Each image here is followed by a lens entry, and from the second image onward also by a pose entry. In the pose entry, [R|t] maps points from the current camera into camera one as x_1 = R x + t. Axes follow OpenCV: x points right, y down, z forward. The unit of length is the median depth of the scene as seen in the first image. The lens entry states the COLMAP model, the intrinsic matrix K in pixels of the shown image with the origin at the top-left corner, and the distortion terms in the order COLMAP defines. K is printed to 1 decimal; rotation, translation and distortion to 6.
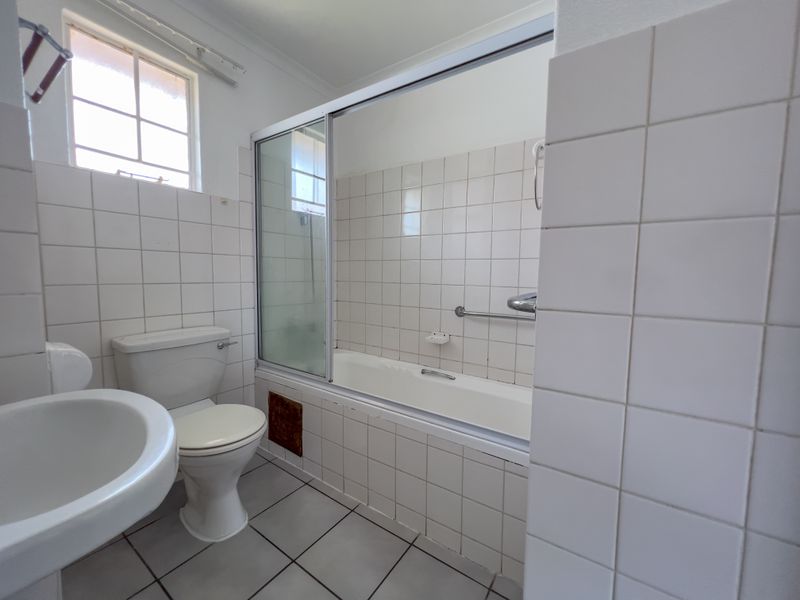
lens RADIAL K [[323.2, 0, 400.0], [0, 323.2, 300.0], [0, 0, 1]] dist [0.000690, 0.000169]
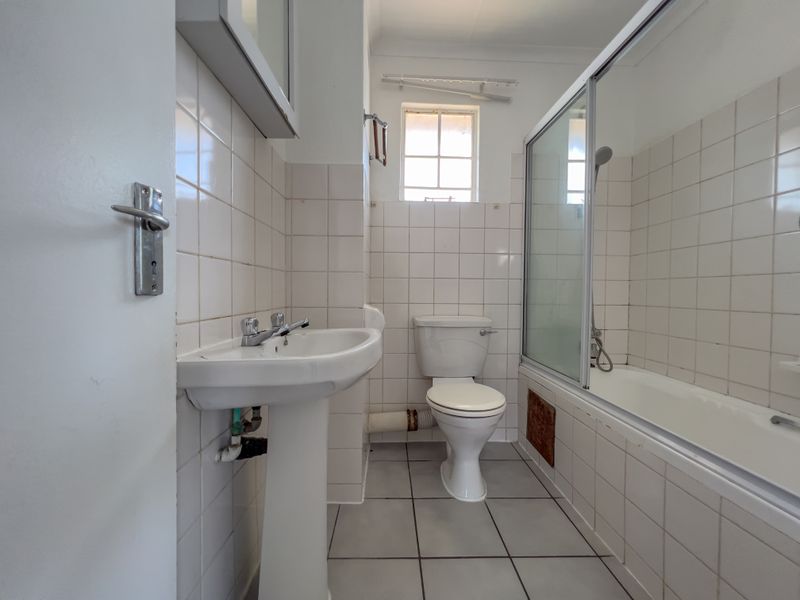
lens RADIAL K [[323.2, 0, 400.0], [0, 323.2, 300.0], [0, 0, 1]] dist [0.000690, 0.000169]
pose [[0.591521, 0.011489, -0.806208, 0.175121], [-0.069747, 0.996880, -0.036968, 0.088632], [0.803268, 0.078098, 0.590476, 0.096205]]
